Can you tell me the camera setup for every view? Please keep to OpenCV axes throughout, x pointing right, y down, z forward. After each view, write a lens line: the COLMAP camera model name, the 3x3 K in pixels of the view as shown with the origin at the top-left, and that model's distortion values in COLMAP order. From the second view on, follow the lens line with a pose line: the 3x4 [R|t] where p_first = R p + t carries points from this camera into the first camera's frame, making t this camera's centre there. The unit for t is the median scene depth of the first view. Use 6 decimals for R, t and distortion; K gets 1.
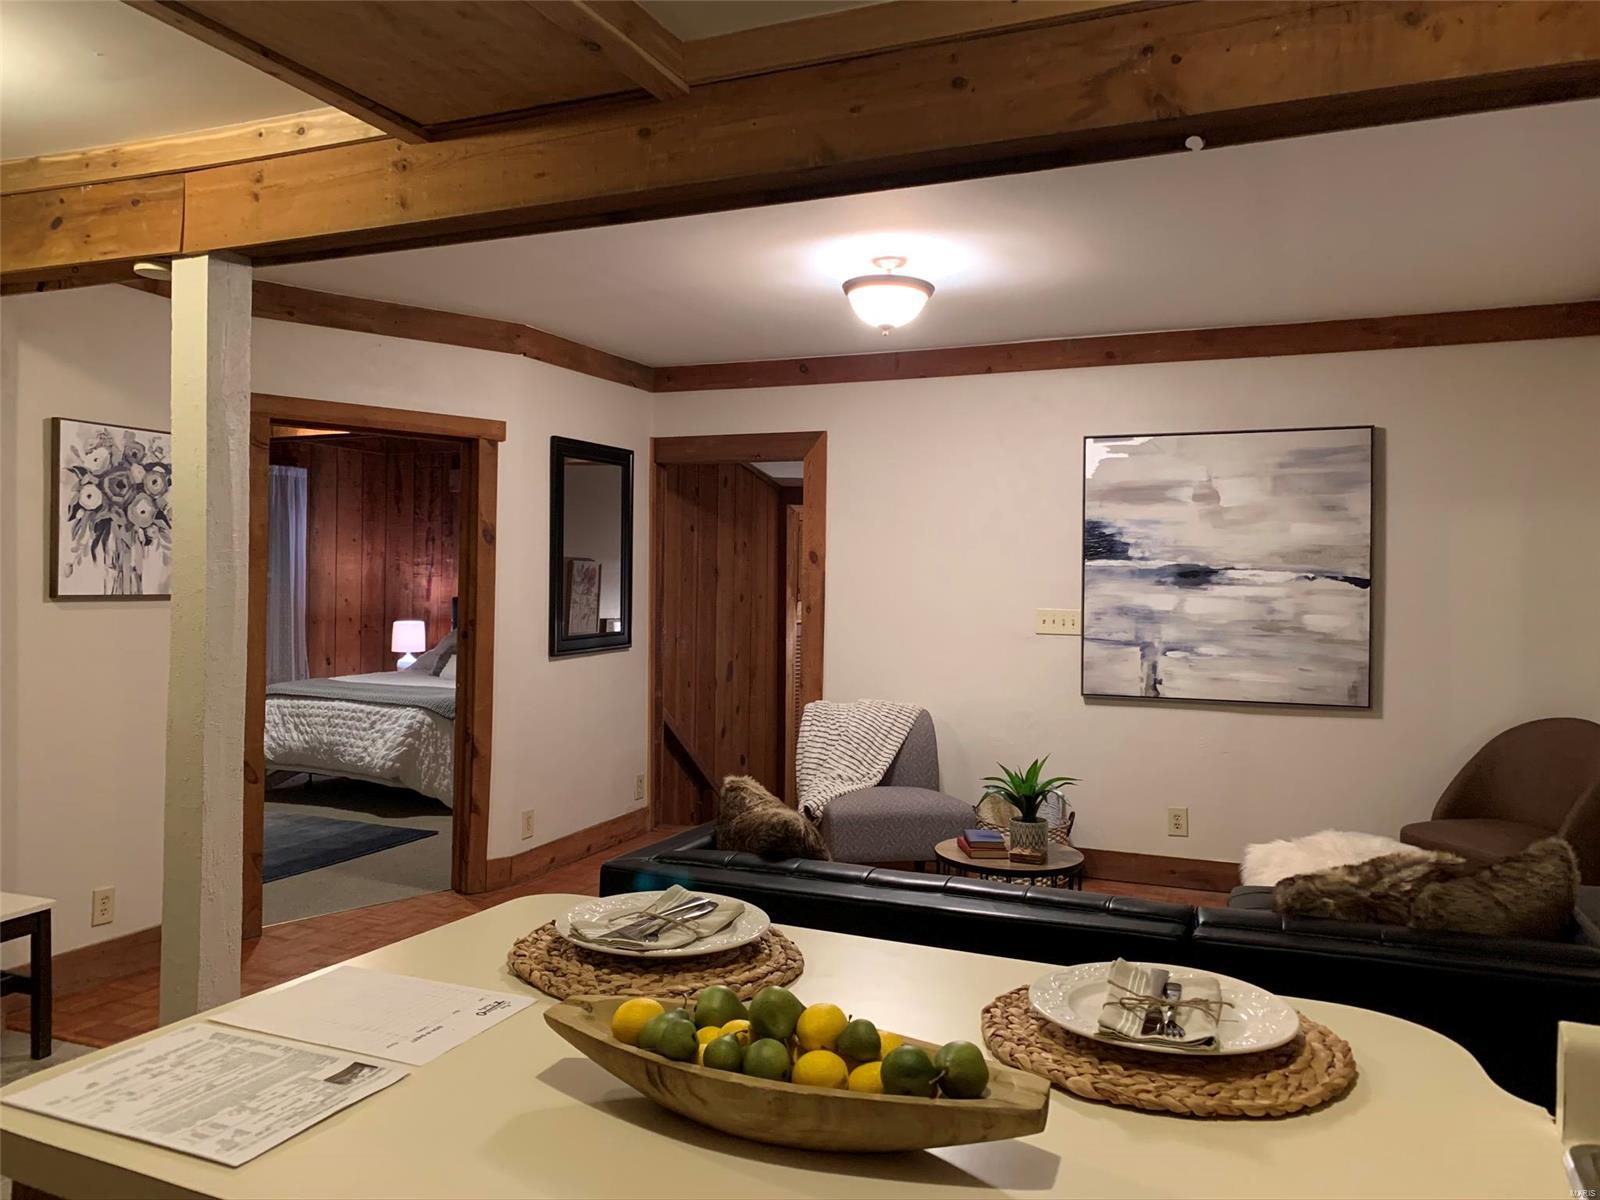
lens RADIAL K [[1212.5, 0, 788.0], [0, 1212.5, 588.1], [0, 0, 1]] dist [0.050536, -0.065326]
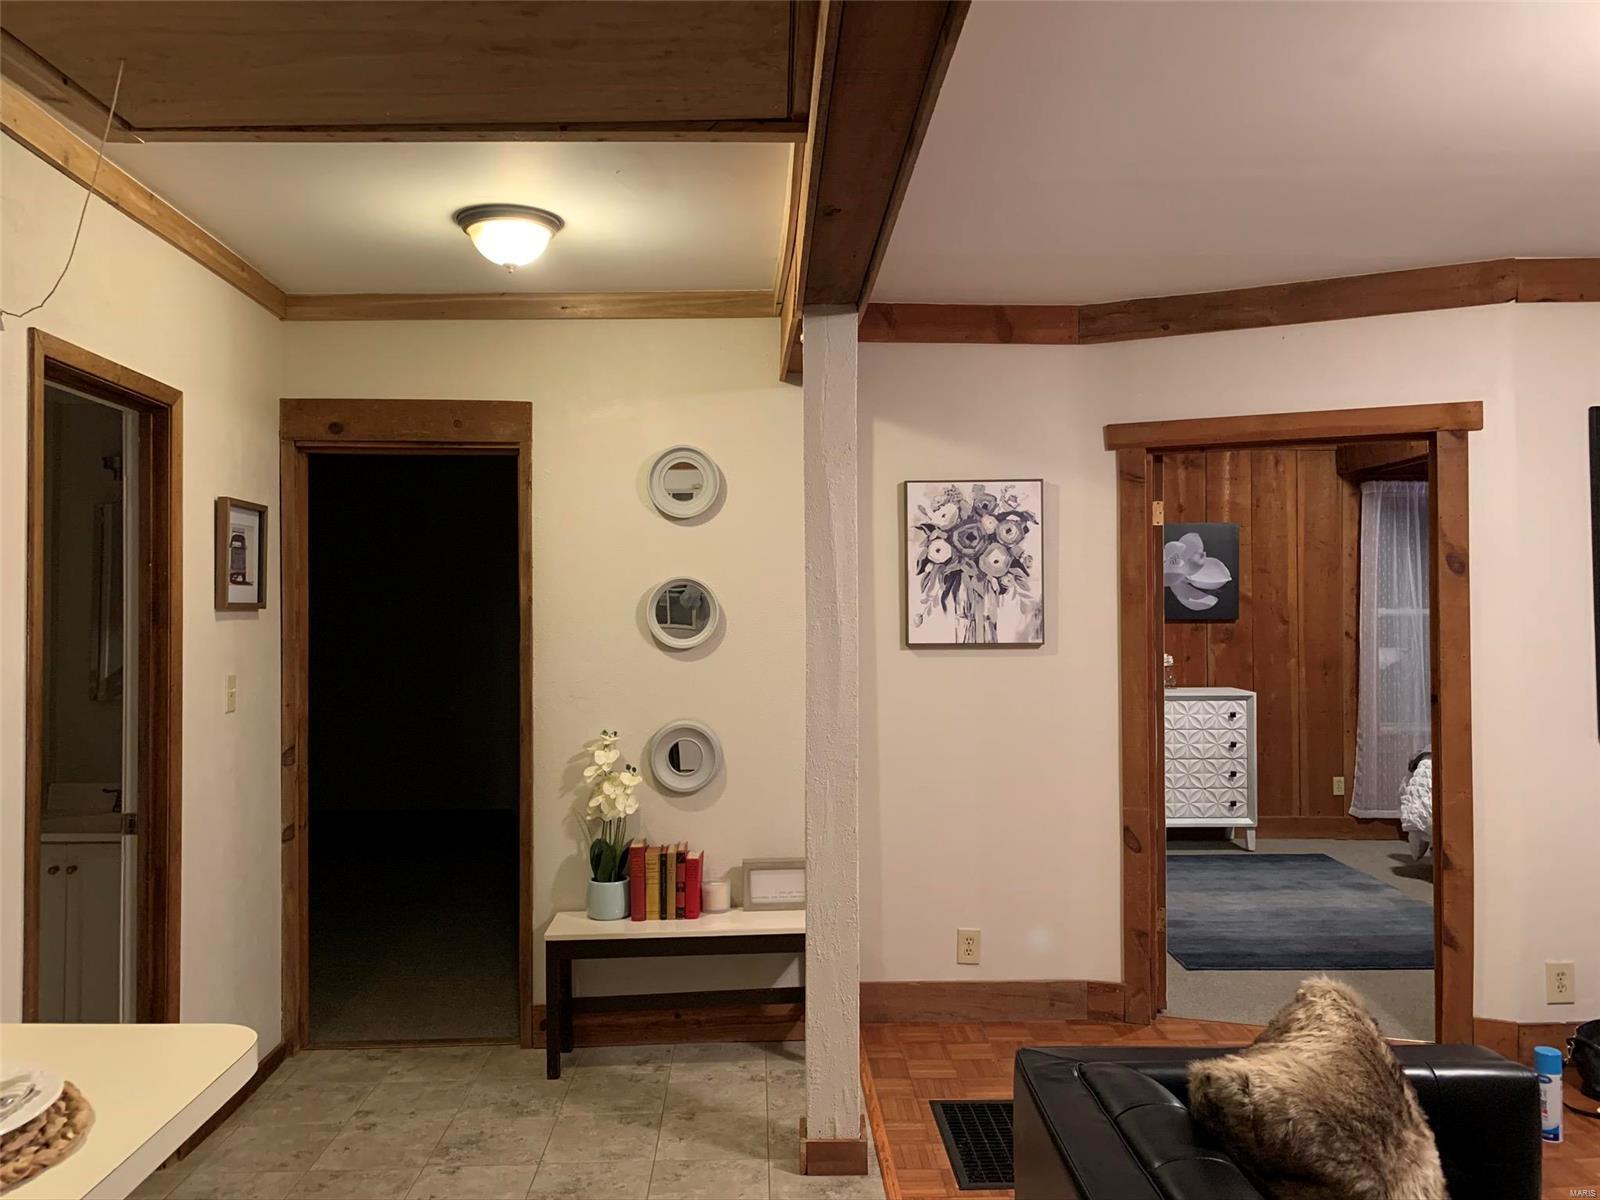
lens RADIAL K [[1212.5, 0, 794.8], [0, 1212.5, 579.2], [0, 0, 1]] dist [0.050536, -0.065326]
pose [[0.409620, -0.035620, -0.911561, 0.315357], [0.006920, 0.999330, -0.035941, -0.012448], [0.912230, 0.008414, 0.409592, 0.428656]]
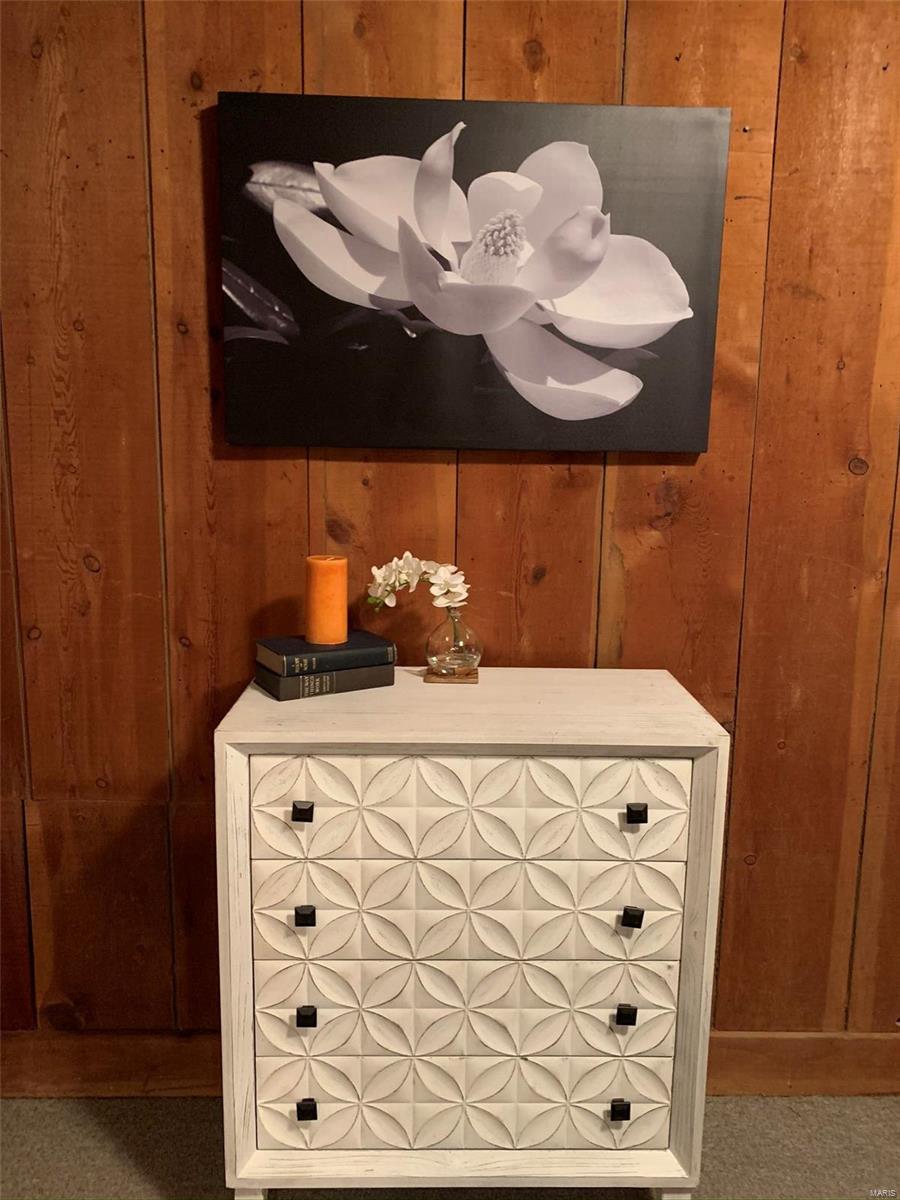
lens RADIAL K [[909.4, 0, 453.1], [0, 909.4, 587.1], [0, 0, 1]] dist [0.050536, -0.065326]
pose [[0.411389, 0.135595, -0.901318, -0.701771], [-0.015419, 0.989766, 0.141863, -0.010362], [0.911330, -0.044463, 0.409269, 1.463031]]
